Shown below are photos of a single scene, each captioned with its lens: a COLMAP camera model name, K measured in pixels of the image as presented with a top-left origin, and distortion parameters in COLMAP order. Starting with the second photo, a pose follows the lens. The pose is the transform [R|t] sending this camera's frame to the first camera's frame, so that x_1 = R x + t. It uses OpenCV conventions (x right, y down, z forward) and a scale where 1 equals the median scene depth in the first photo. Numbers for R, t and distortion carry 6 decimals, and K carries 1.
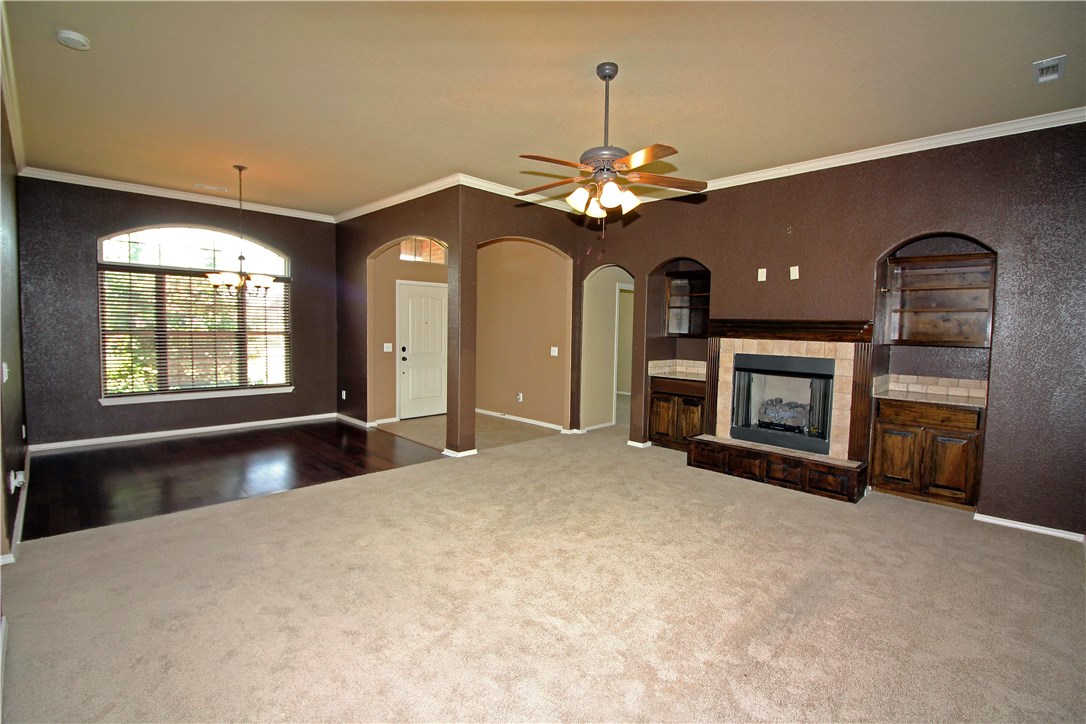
lens RADIAL K [[503.8, 0, 542.4], [0, 503.8, 358.1], [0, 0, 1]] dist [-0.018107, -0.002692]
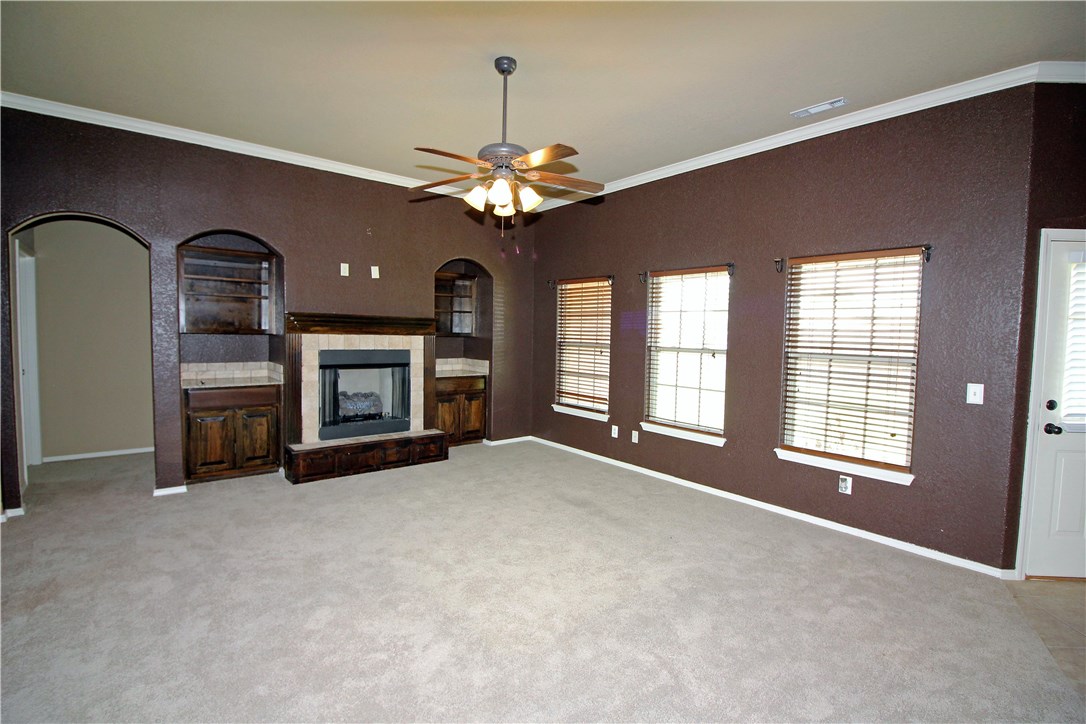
lens RADIAL K [[503.8, 0, 538.9], [0, 503.8, 359.9], [0, 0, 1]] dist [-0.018107, -0.002692]
pose [[0.105669, -0.077499, 0.991377, -0.495574], [0.043562, 0.996362, 0.073246, -0.041559], [-0.993447, 0.035447, 0.108661, 0.487045]]
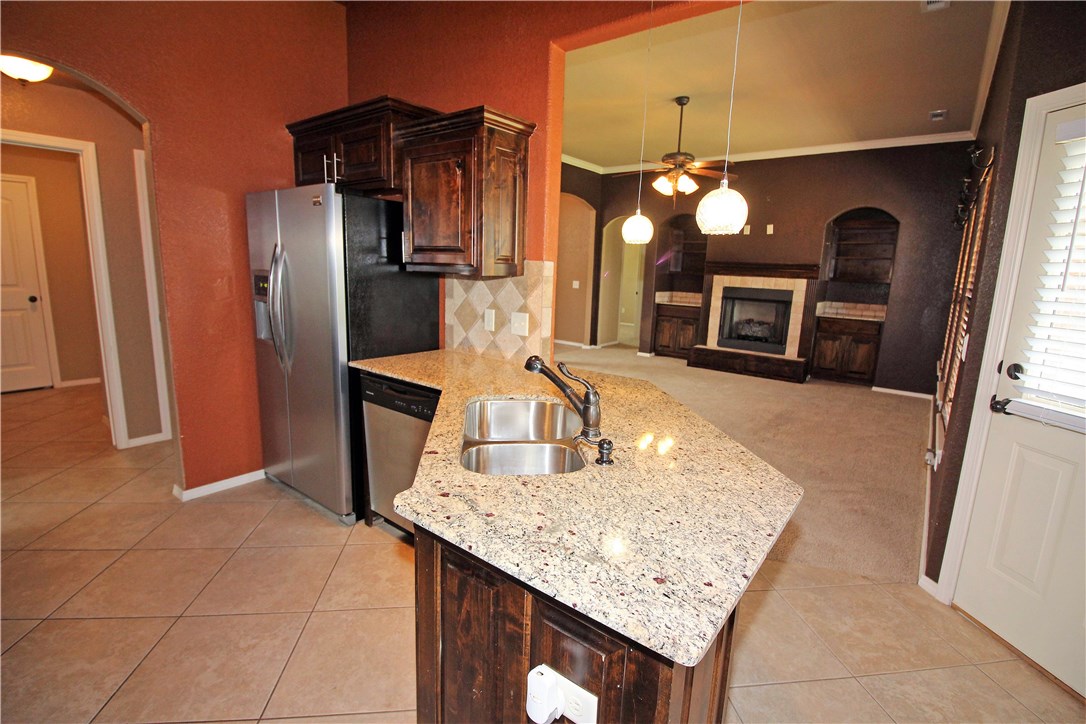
lens RADIAL K [[503.8, 0, 542.1], [0, 503.8, 357.7], [0, 0, 1]] dist [-0.018107, -0.002692]
pose [[0.993236, -0.005591, 0.115976, -0.279177], [-0.008463, 0.992697, 0.120339, 0.023415], [-0.115802, -0.120506, 0.985935, -0.341241]]
